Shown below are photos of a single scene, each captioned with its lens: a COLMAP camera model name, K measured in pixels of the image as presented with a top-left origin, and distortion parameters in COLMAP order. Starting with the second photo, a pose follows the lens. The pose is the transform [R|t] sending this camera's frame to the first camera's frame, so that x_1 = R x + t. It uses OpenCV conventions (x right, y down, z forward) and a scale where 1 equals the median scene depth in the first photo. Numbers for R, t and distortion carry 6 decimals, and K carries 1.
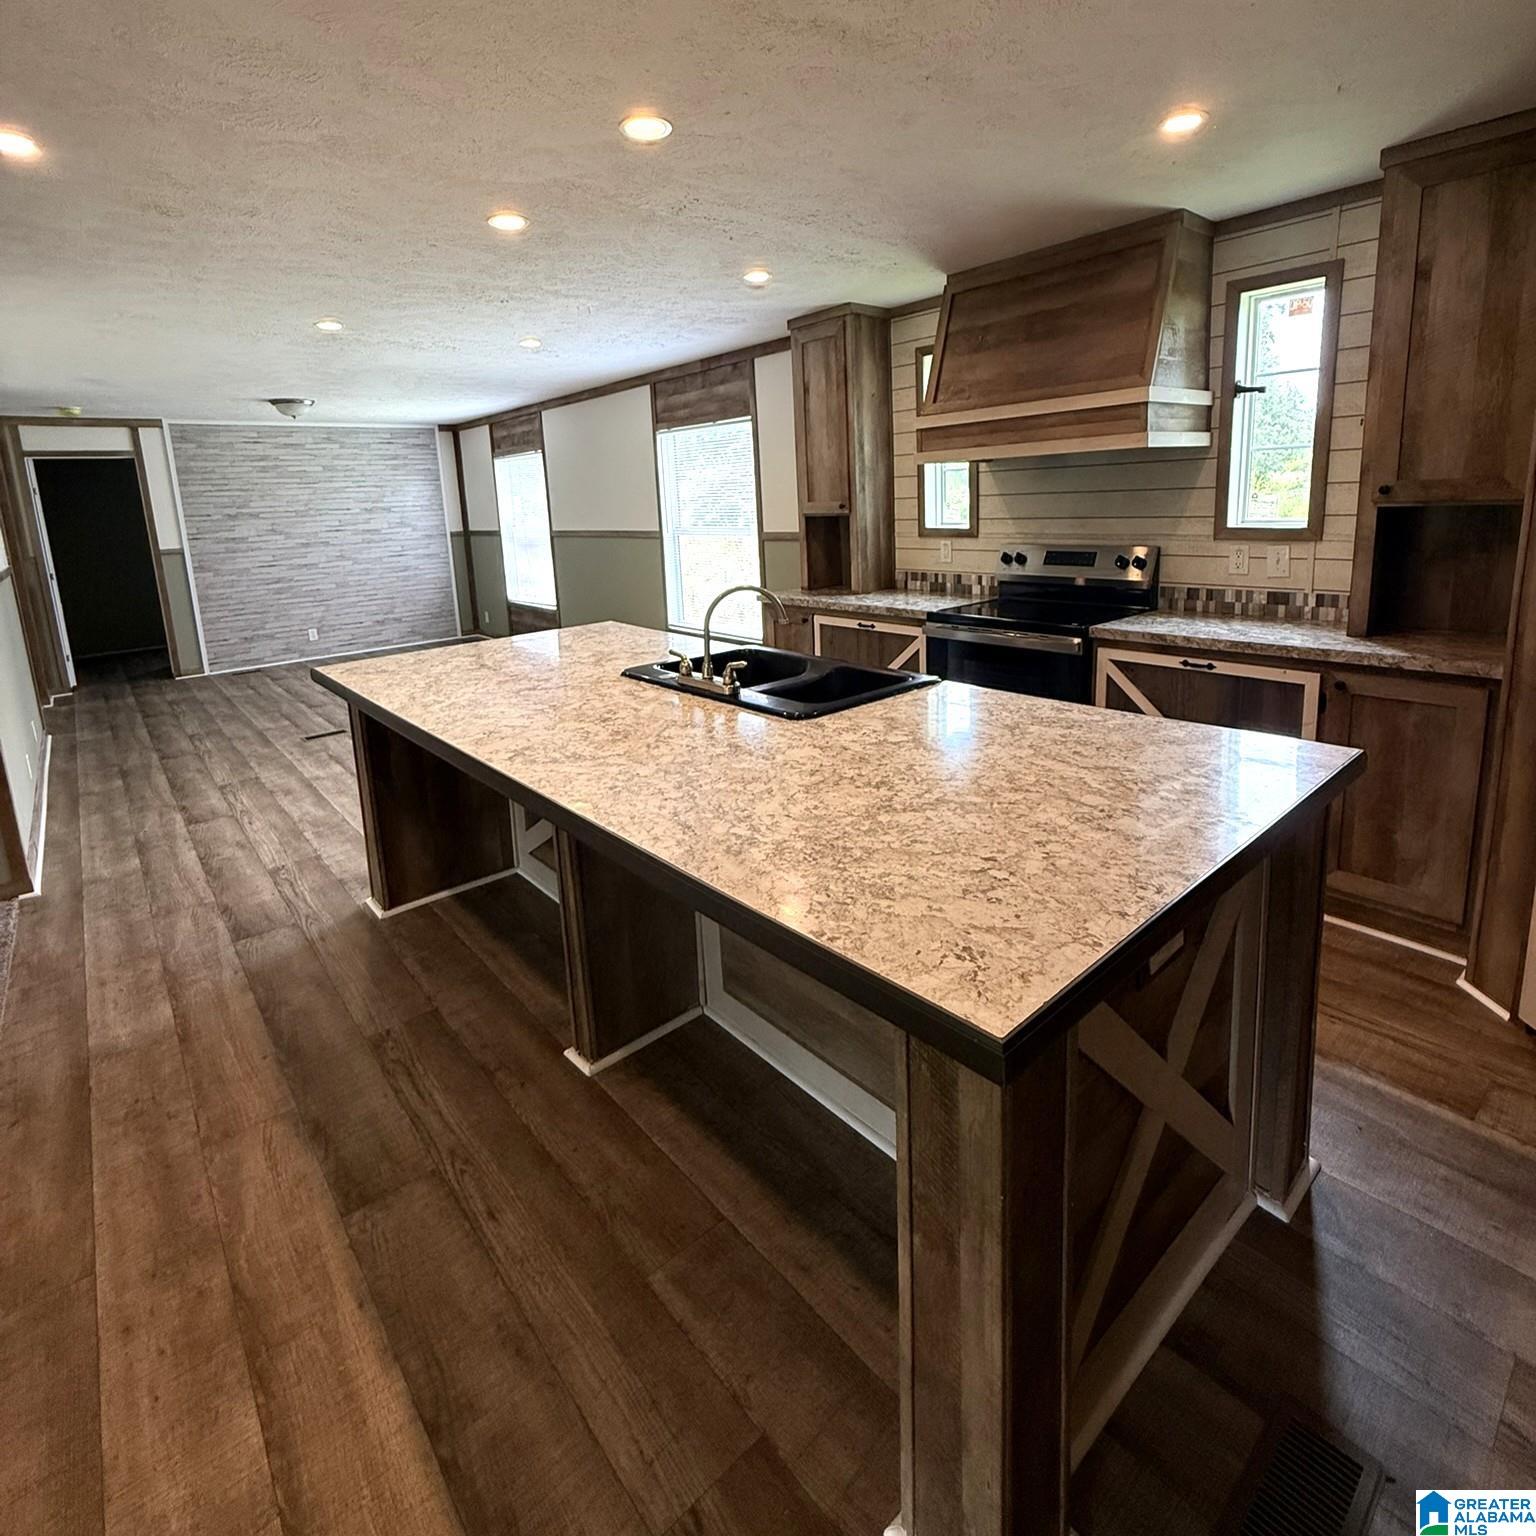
lens RADIAL K [[832.7, 0, 764.9], [0, 832.7, 618.5], [0, 0, 1]] dist [-0.000146, 0.002237]
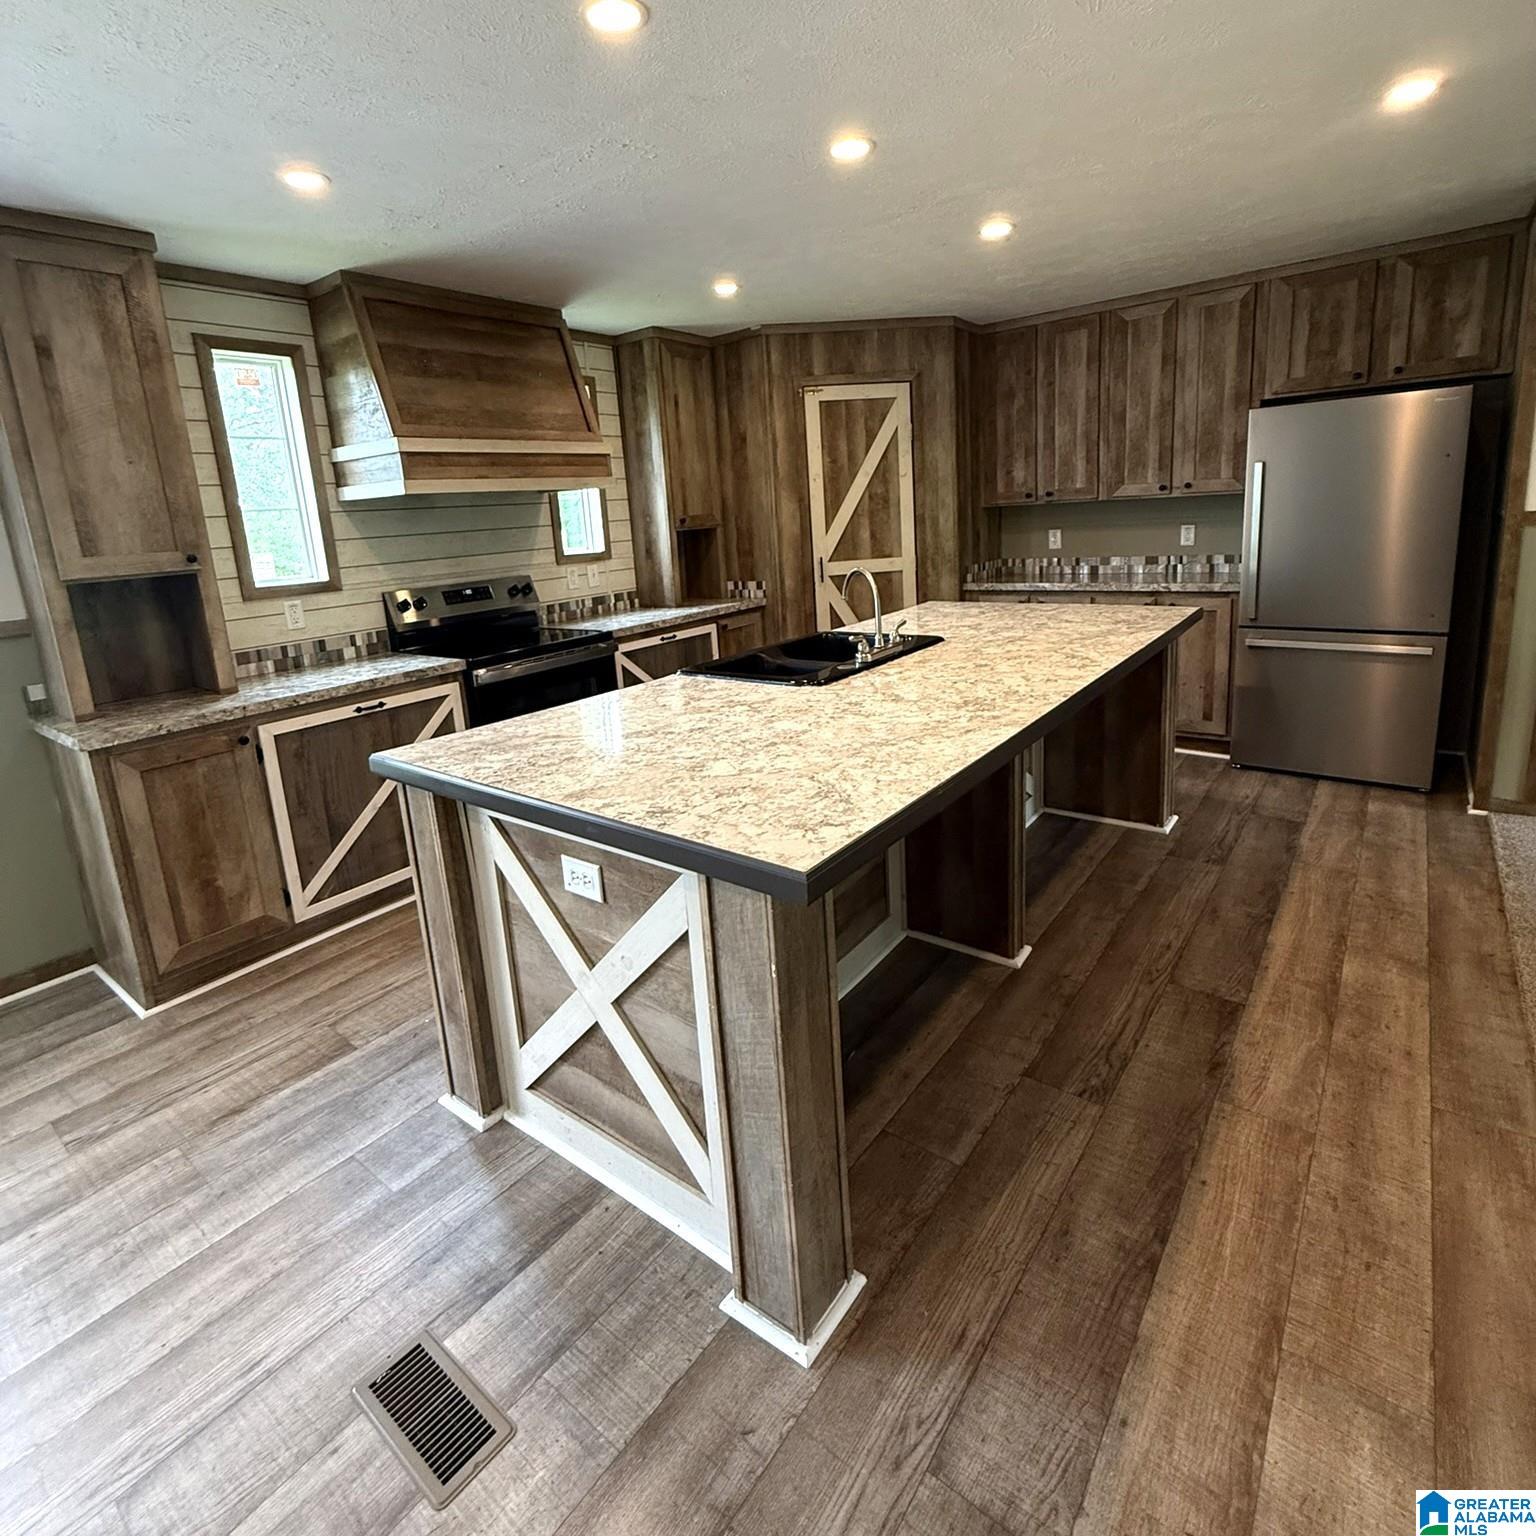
lens RADIAL K [[803.8, 0, 762.7], [0, 803.8, 682.8], [0, 0, 1]] dist [-0.002112, -0.000072]
pose [[-0.199796, -0.153029, 0.967814, -0.777862], [0.212182, 0.957535, 0.195206, -0.094911], [-0.956588, 0.244354, -0.158841, 0.931716]]
